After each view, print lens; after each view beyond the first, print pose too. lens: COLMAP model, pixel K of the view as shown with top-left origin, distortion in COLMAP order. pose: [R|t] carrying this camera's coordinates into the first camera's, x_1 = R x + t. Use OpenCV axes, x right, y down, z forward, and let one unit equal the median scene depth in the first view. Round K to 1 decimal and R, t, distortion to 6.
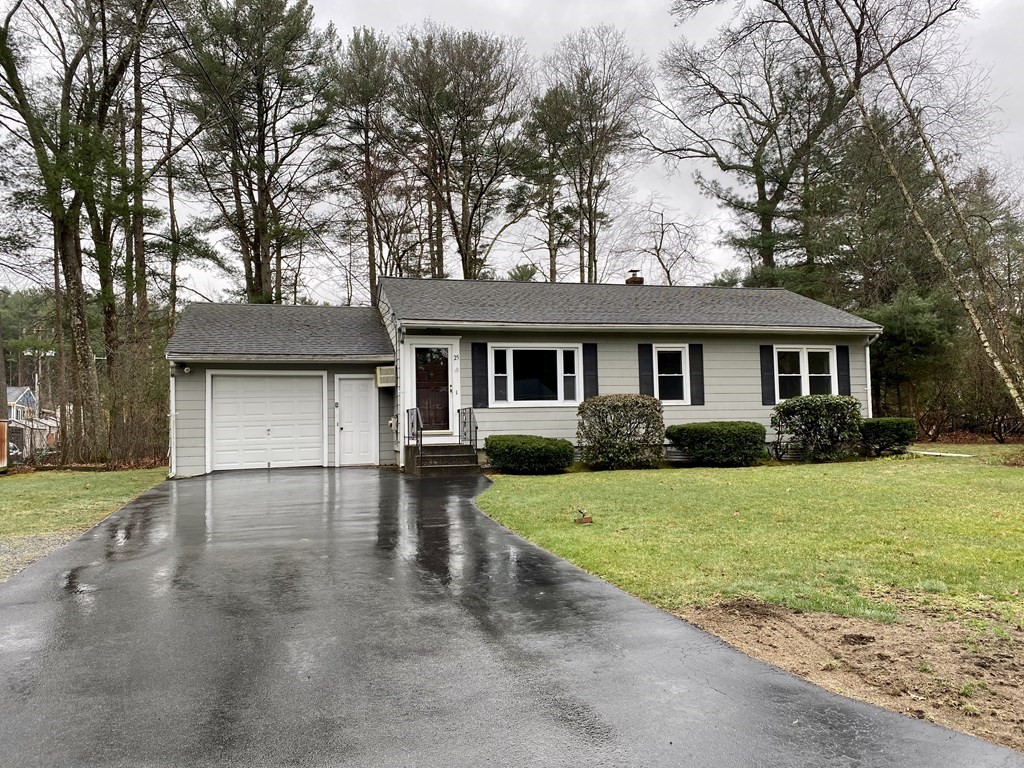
lens RADIAL K [[781.9, 0, 512.0], [0, 781.9, 384.0], [0, 0, 1]] dist [0.014233, -0.004717]
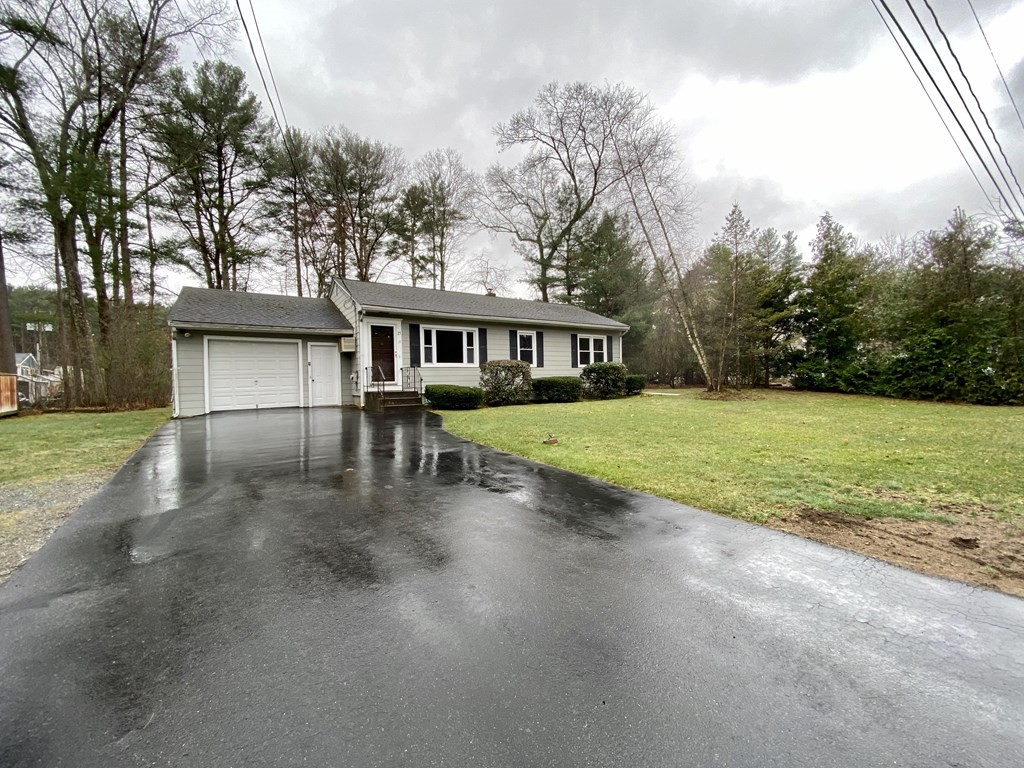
lens RADIAL K [[414.9, 0, 512.0], [0, 414.9, 384.0], [0, 0, 1]] dist [0.014167, -0.018944]
pose [[0.950255, -0.000445, 0.311473, -0.064633], [-0.017817, 0.998284, 0.055785, 0.008514], [-0.310963, -0.058560, 0.948616, 0.095744]]
